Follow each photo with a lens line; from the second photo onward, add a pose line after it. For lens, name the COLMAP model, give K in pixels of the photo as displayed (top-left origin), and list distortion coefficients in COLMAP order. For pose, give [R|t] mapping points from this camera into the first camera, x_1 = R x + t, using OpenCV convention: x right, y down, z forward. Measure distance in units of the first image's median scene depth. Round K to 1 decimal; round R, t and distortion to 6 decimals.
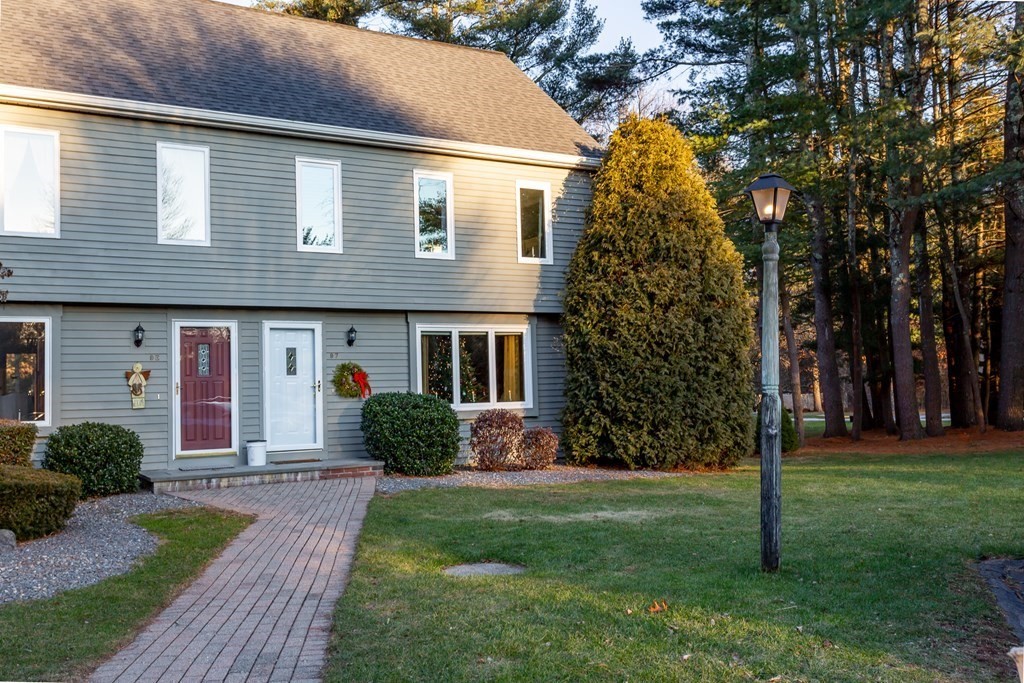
lens RADIAL K [[959.2, 0, 512.0], [0, 959.2, 341.5], [0, 0, 1]] dist [0.009223, 0.002823]
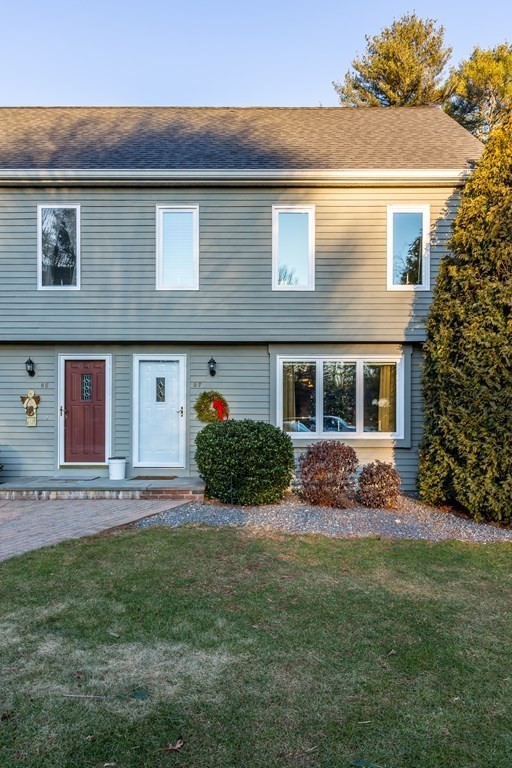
lens RADIAL K [[545.5, 0, 258.4], [0, 545.5, 417.8], [0, 0, 1]] dist [-0.002150, 0.001977]
pose [[0.857719, 0.031752, -0.513138, 0.203885], [0.001225, 0.997962, 0.063799, 0.012899], [0.514118, -0.055350, 0.855932, 0.501163]]
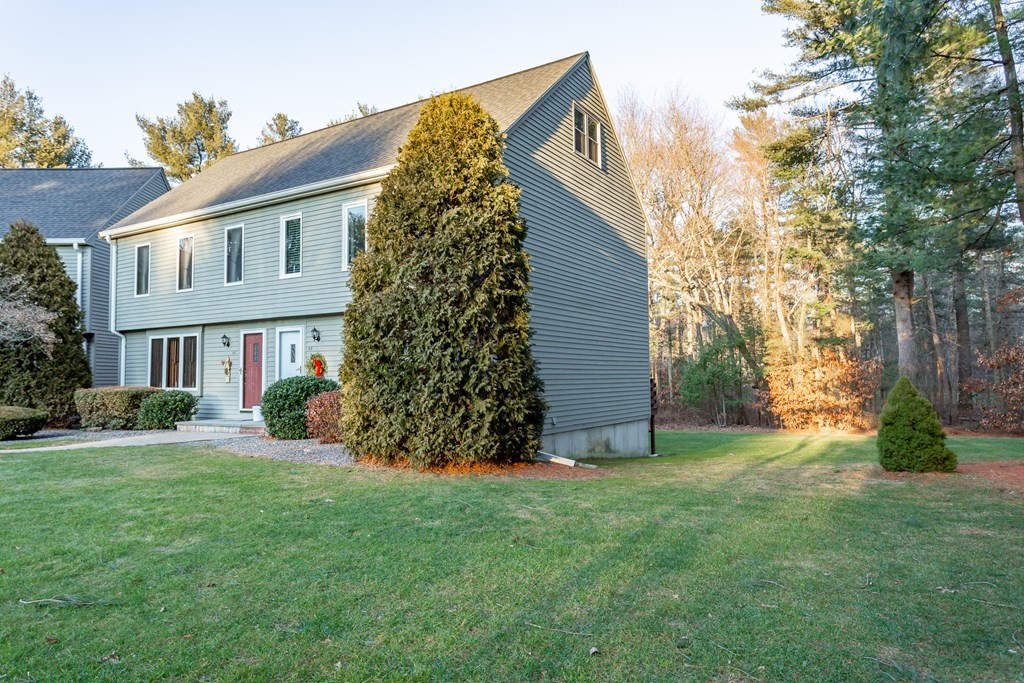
lens RADIAL K [[661.5, 0, 512.0], [0, 661.5, 341.5], [0, 0, 1]] dist [-0.001293, -0.000182]
pose [[0.475118, -0.027092, -0.879505, 0.830380], [0.044829, 0.998973, -0.006556, 0.024423], [0.878780, -0.036312, 0.475844, 0.809475]]
